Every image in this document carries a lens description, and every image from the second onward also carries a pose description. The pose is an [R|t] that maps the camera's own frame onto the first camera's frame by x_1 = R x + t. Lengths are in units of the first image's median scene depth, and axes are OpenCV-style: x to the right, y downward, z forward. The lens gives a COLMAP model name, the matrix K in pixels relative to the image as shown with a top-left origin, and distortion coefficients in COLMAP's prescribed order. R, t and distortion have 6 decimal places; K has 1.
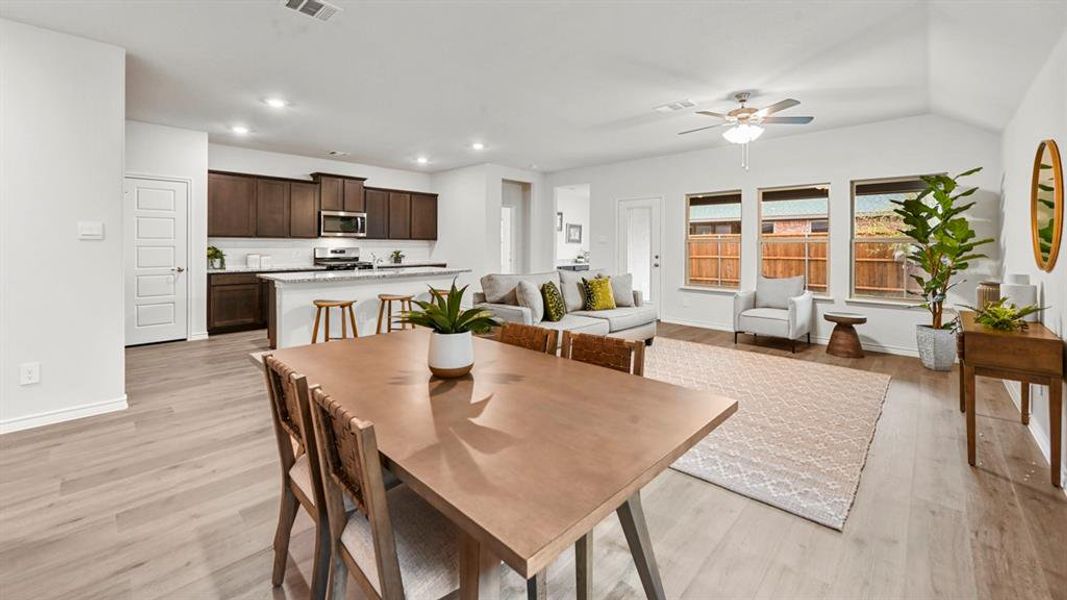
lens RADIAL K [[420.4, 0, 532.4], [0, 420.4, 245.7], [0, 0, 1]] dist [-0.000496, 0.000151]
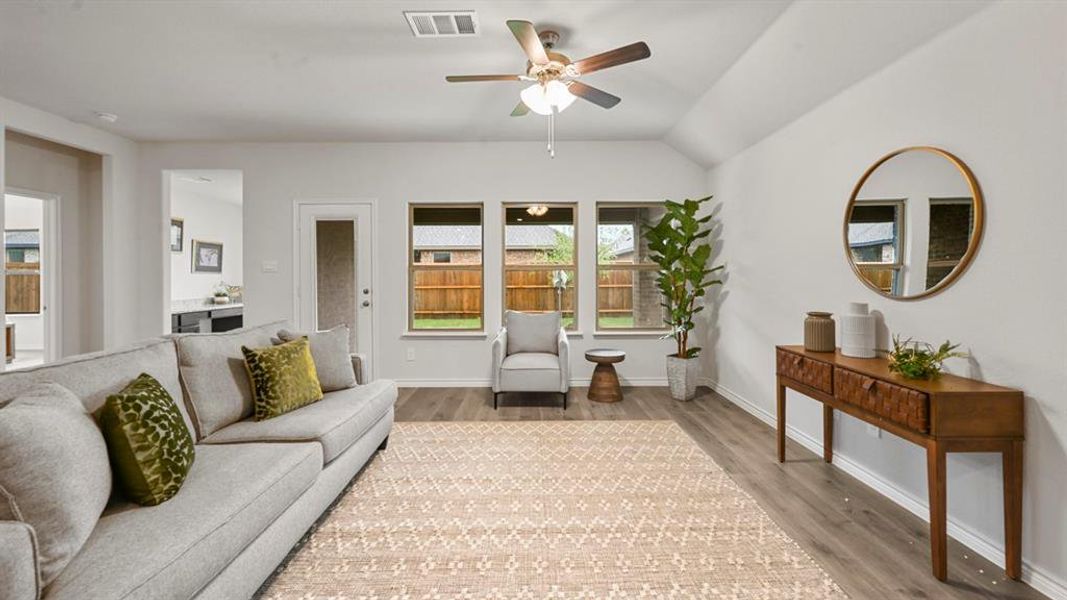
lens RADIAL K [[419.2, 0, 532.3], [0, 419.2, 277.3], [0, 0, 1]] dist [0.000524, 0.000468]
pose [[0.720694, -0.010704, 0.693171, 0.032166], [0.008163, 0.999943, 0.006954, 0.001417], [-0.693206, 0.000647, 0.720740, 0.464429]]
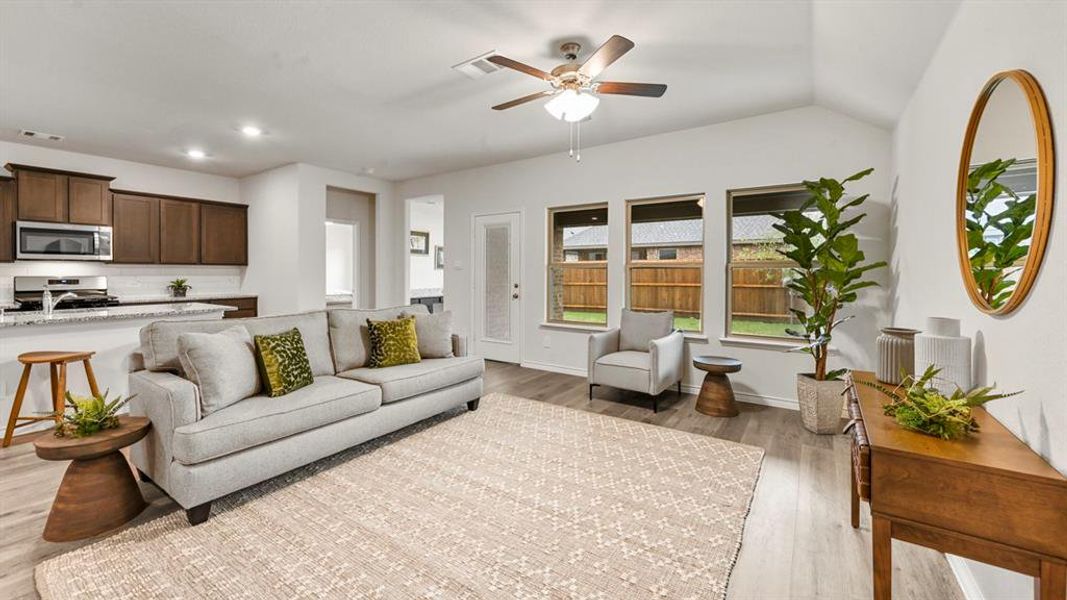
lens RADIAL K [[419.2, 0, 532.3], [0, 419.2, 277.3], [0, 0, 1]] dist [0.000524, 0.000468]
pose [[0.986301, -0.004397, 0.164897, 0.271648], [0.002509, 0.999929, 0.011661, 0.001083], [-0.164936, -0.011088, 0.986242, 0.284703]]
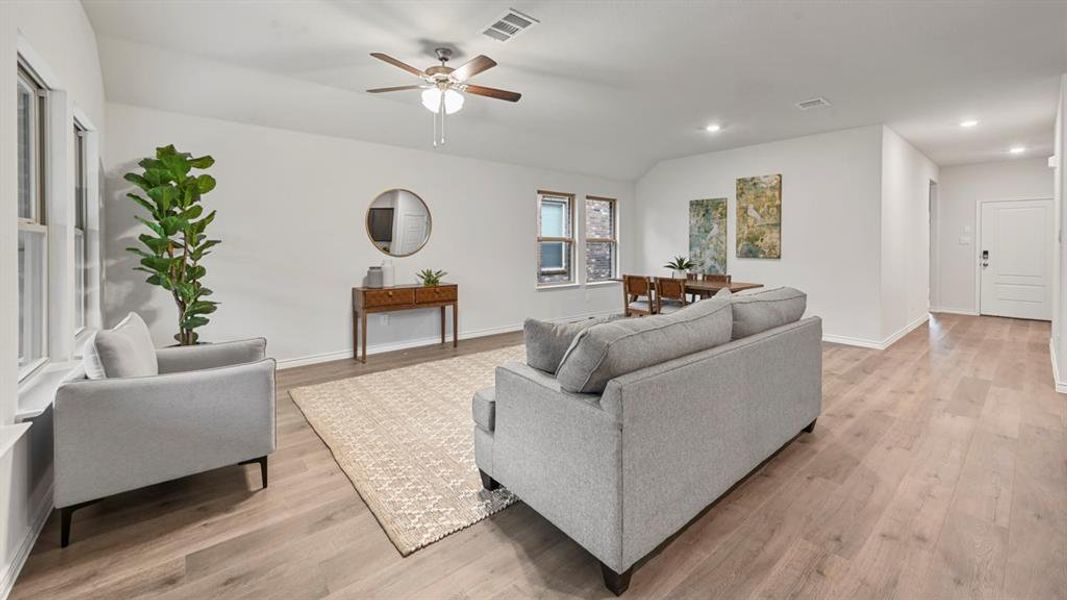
lens RADIAL K [[420.4, 0, 532.4], [0, 420.4, 245.7], [0, 0, 1]] dist [-0.000496, 0.000151]
pose [[-0.993107, -0.008339, 0.116911, 0.200559], [-0.007958, 0.999961, 0.003726, 0.000106], [-0.116938, 0.002770, -0.993135, 1.463924]]
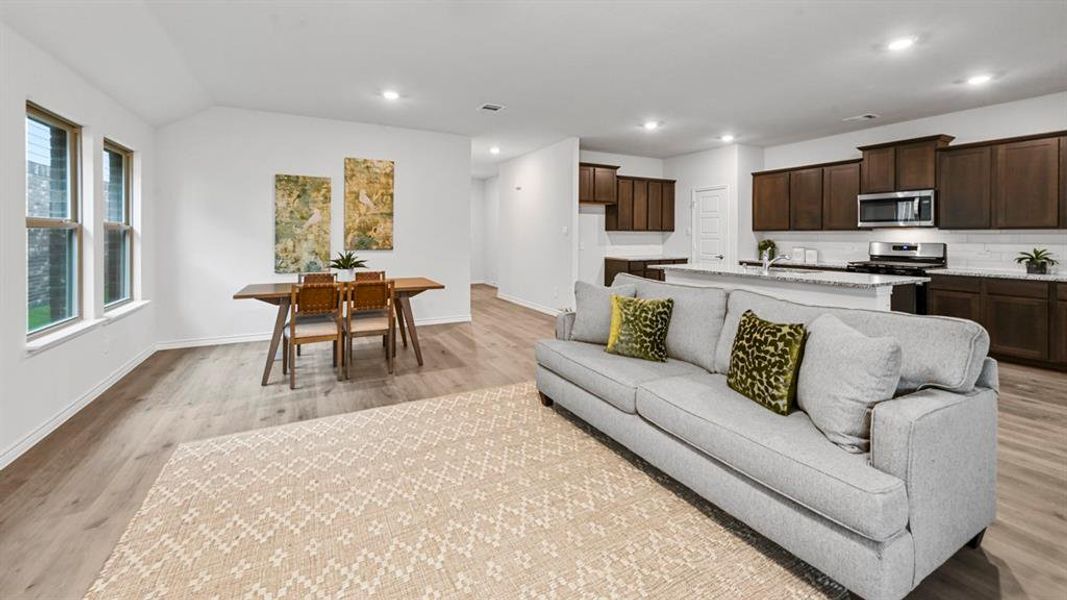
lens RADIAL K [[423.7, 0, 532.3], [0, 423.7, 237.3], [0, 0, 1]] dist [0.000332, 0.000098]
pose [[-0.313232, -0.001795, -0.949675, 0.617778], [-0.005927, 0.999982, 0.000065, -0.000474], [0.949658, 0.005649, -0.313237, 0.922714]]
